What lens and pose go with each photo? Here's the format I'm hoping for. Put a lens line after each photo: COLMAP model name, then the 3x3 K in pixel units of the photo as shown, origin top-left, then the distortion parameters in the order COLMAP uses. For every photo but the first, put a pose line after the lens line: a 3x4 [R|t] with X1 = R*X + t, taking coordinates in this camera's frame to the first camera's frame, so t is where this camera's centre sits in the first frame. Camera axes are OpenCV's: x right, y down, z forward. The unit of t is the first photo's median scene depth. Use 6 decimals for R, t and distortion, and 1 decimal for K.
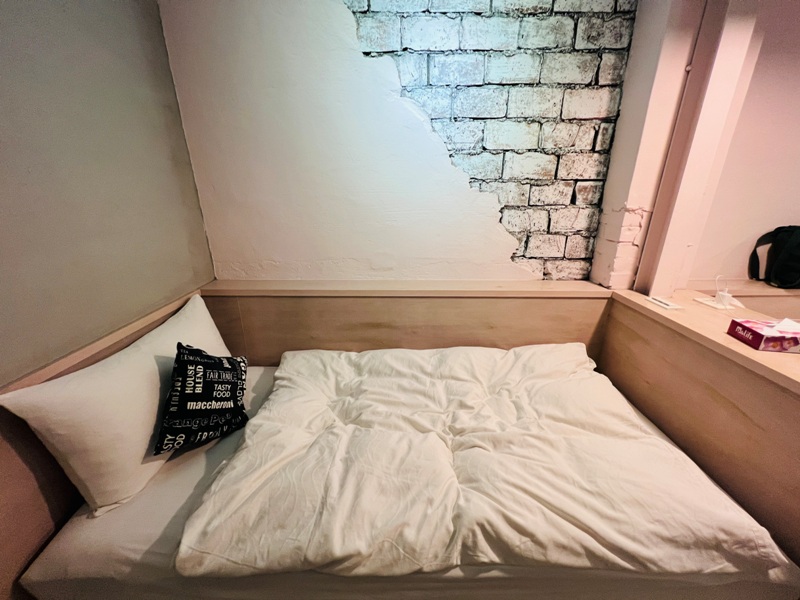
lens RADIAL K [[318.3, 0, 402.1], [0, 318.3, 299.1], [0, 0, 1]] dist [-0.000747, 0.000447]
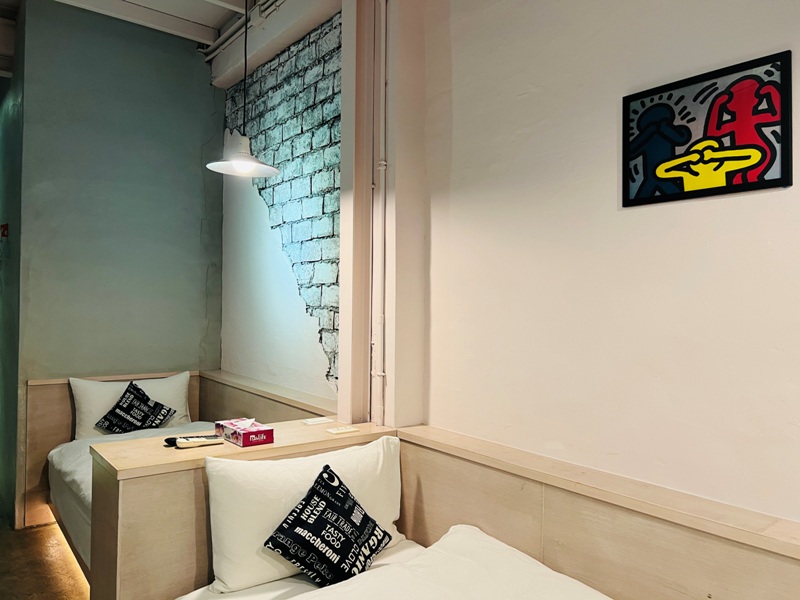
lens RADIAL K [[595.9, 0, 398.2], [0, 595.9, 301.3], [0, 0, 1]] dist [0.056818, -0.066499]
pose [[0.600491, 0.010901, -0.799557, 2.327246], [-0.277656, 0.940535, -0.195704, -0.043905], [0.749878, 0.339520, 0.567810, -0.045638]]
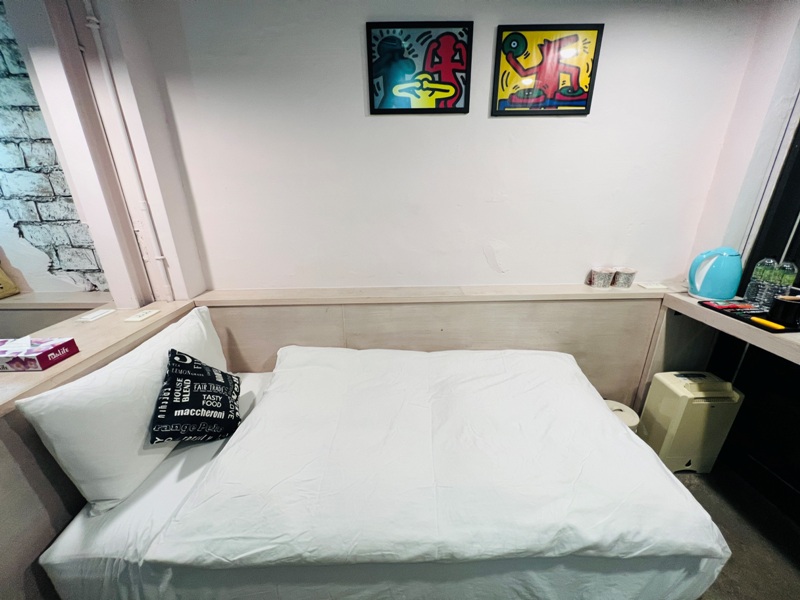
lens RADIAL K [[318.3, 0, 402.1], [0, 318.3, 299.1], [0, 0, 1]] dist [-0.000747, 0.000447]
pose [[0.999907, -0.006529, -0.011990, 1.688659], [0.006611, 0.999955, 0.006823, -0.039233], [0.011945, -0.006901, 0.999905, -0.033651]]
